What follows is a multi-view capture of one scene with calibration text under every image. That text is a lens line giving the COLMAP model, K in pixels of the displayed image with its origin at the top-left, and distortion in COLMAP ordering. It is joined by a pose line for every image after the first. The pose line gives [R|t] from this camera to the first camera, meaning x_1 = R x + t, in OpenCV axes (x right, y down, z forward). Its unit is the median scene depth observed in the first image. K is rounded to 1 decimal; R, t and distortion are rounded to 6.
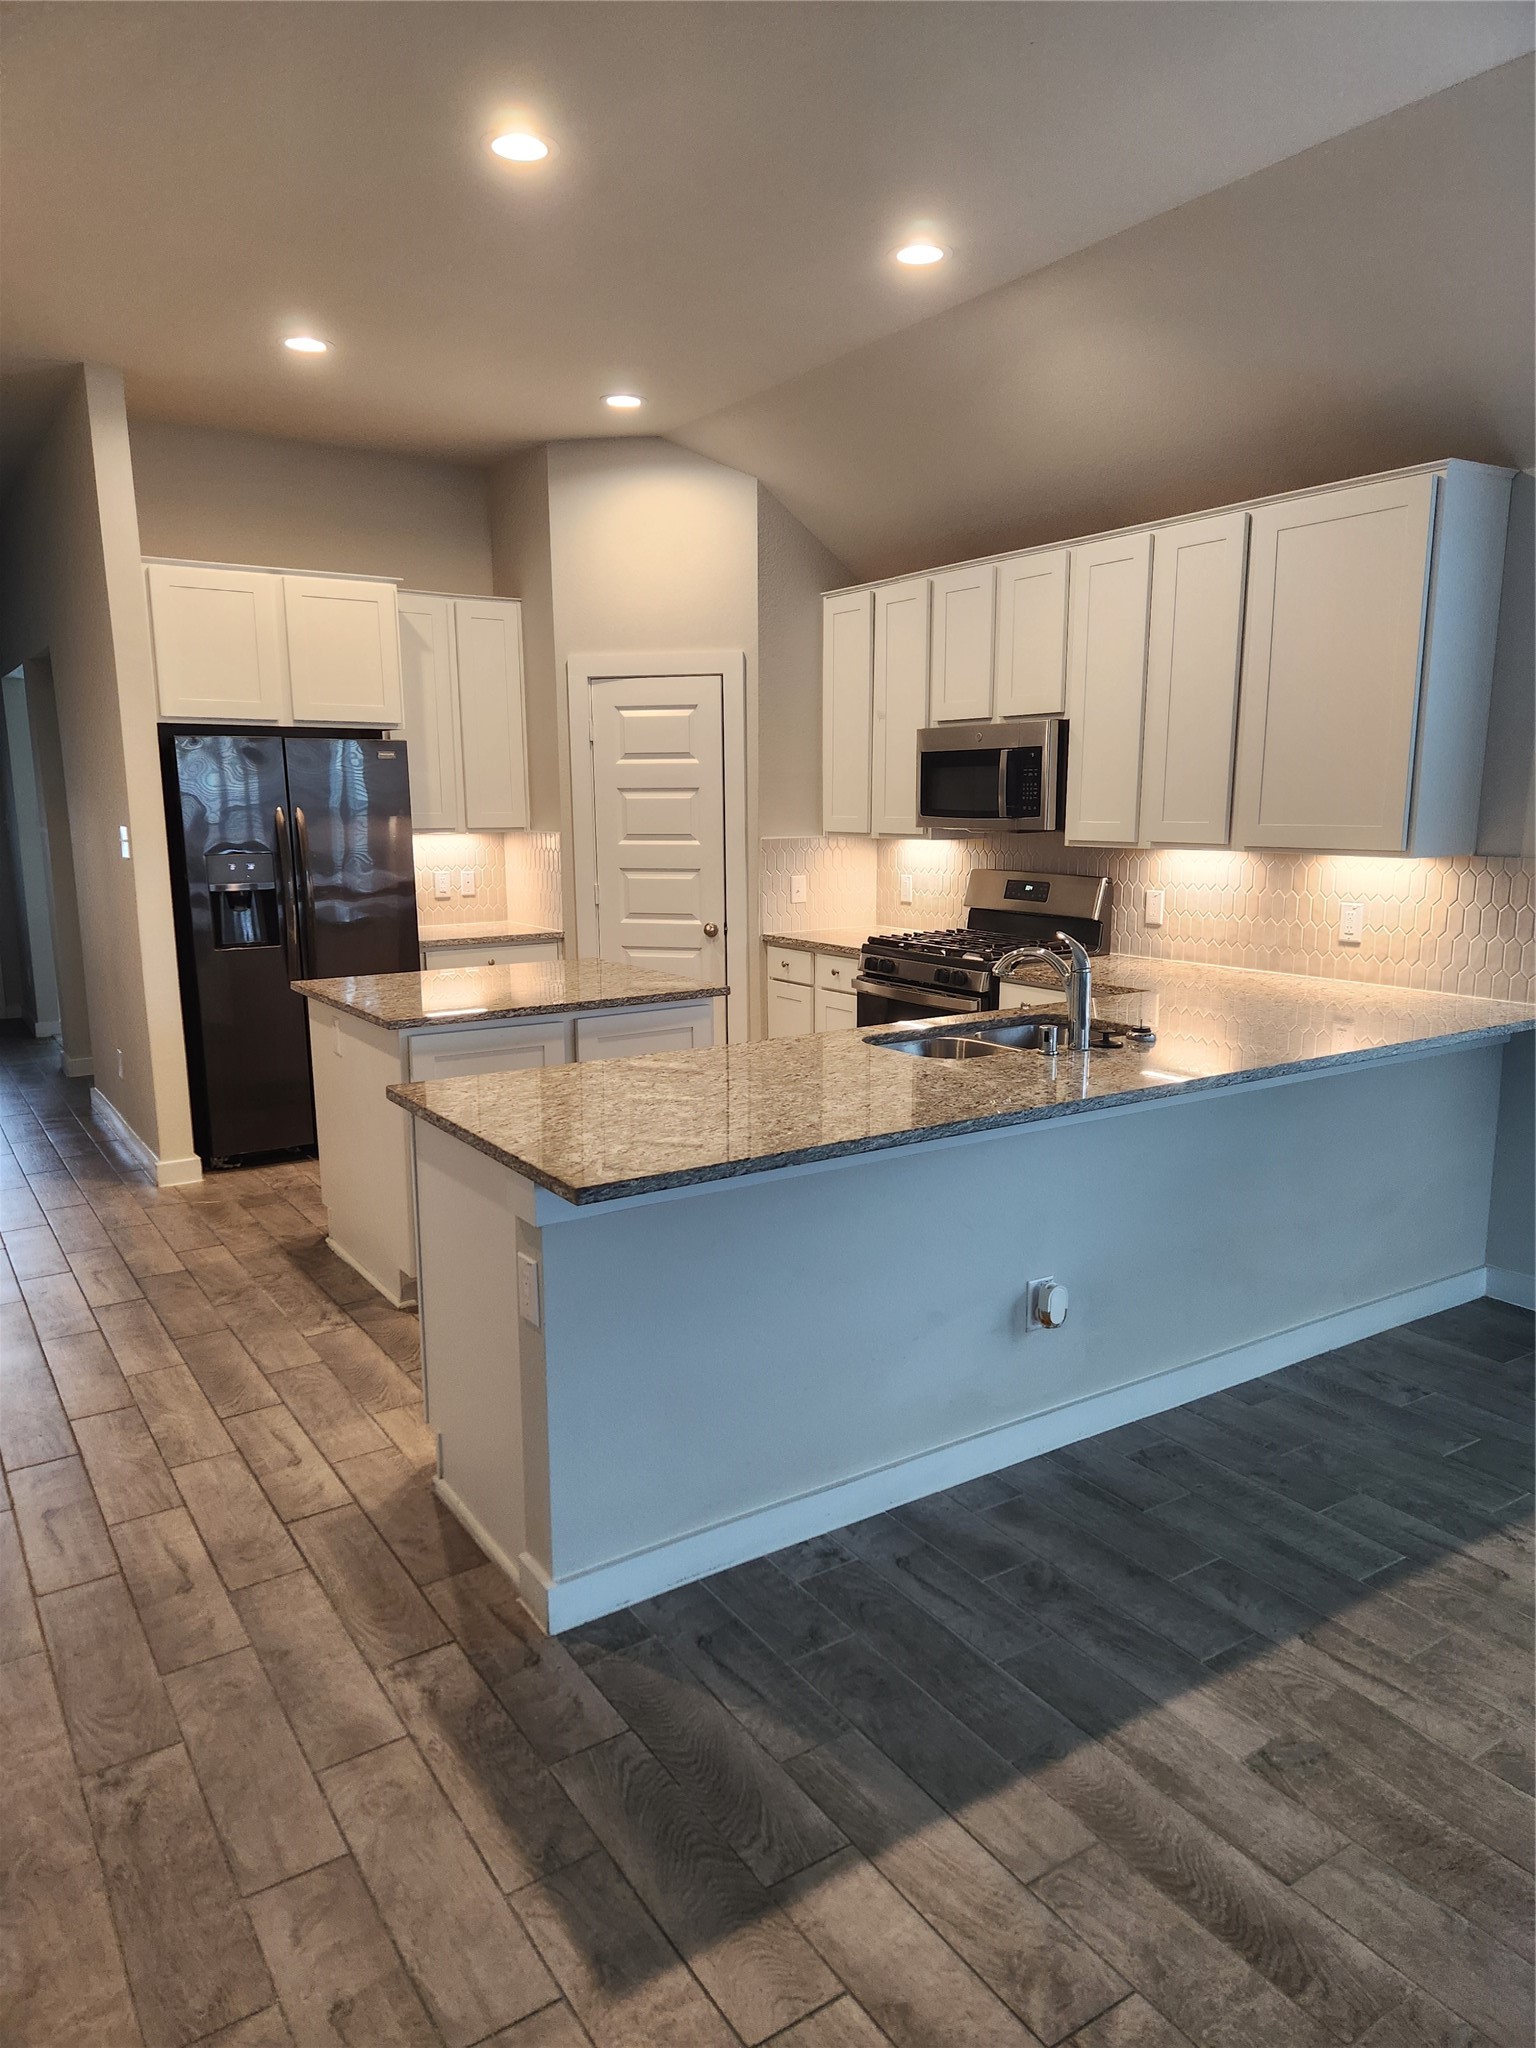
lens RADIAL K [[1375.7, 0, 763.5], [0, 1375.7, 1034.5], [0, 0, 1]] dist [0.072541, -0.052611]
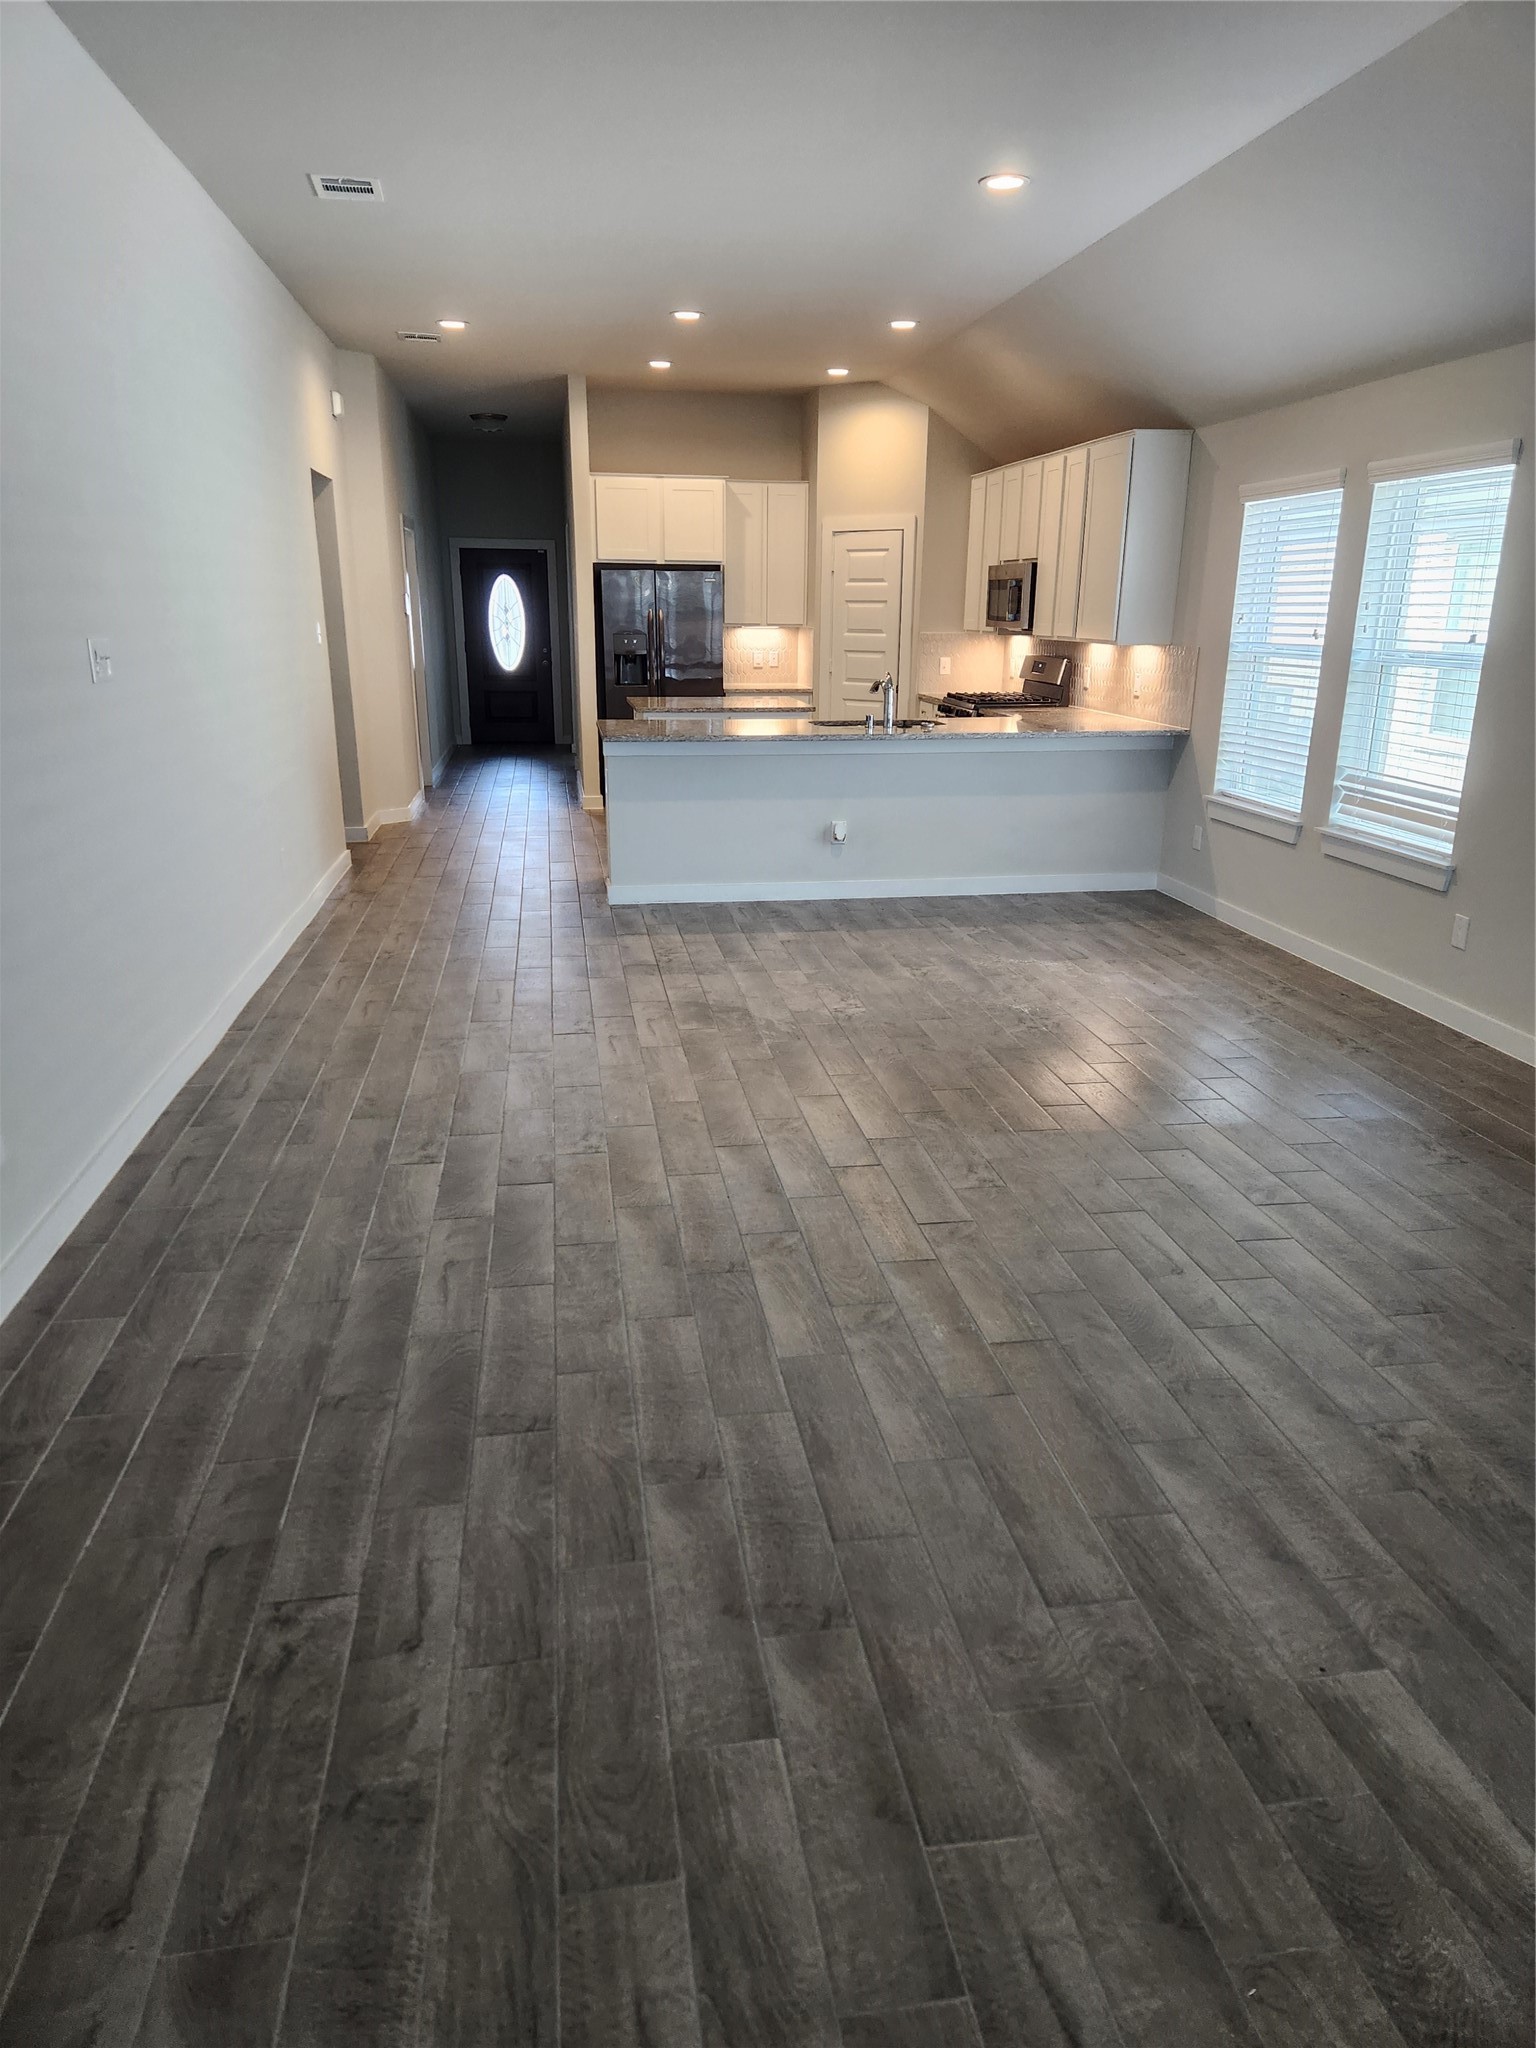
lens RADIAL K [[1375.7, 0, 763.5], [0, 1375.7, 1034.5], [0, 0, 1]] dist [0.072541, -0.052611]
pose [[0.910908, 0.135899, -0.389586, 0.592624], [-0.084532, 0.985641, 0.146173, 0.114431], [0.403857, -0.100217, 0.909316, -0.688283]]
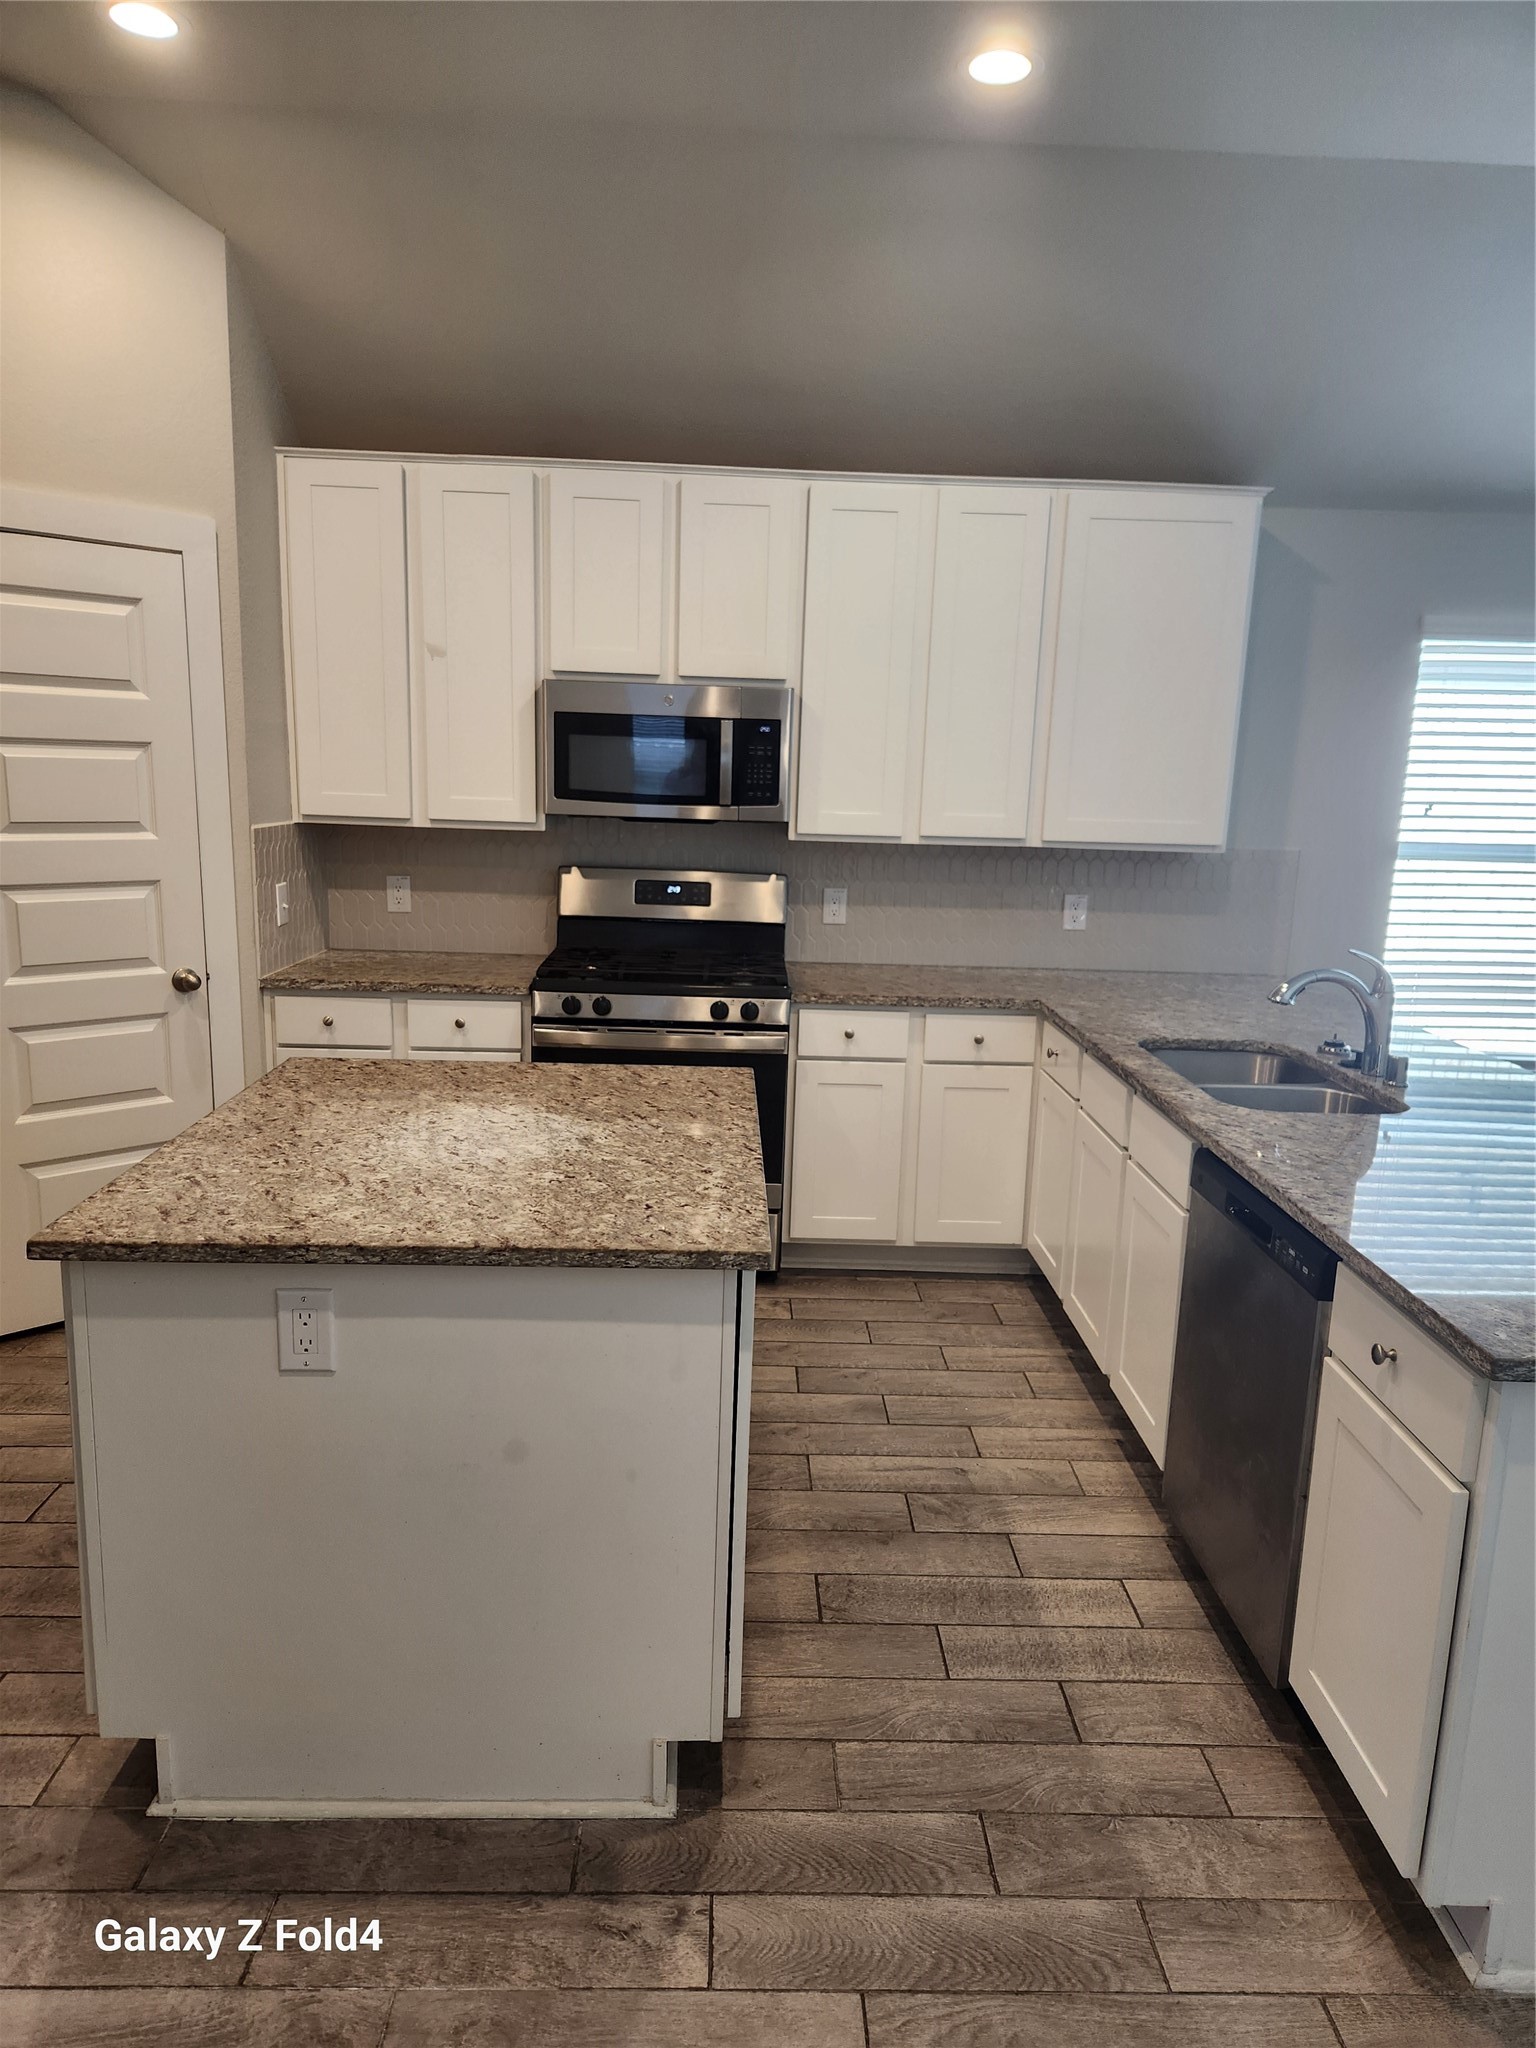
lens RADIAL K [[1381.2, 0, 776.7], [0, 1381.2, 1035.3], [0, 0, 1]] dist [0.066402, -0.062311]
pose [[0.523968, -0.142753, 0.839690, -0.468171], [0.111756, 0.988854, 0.098376, -0.093888], [-0.844374, 0.042294, 0.534082, 0.514077]]
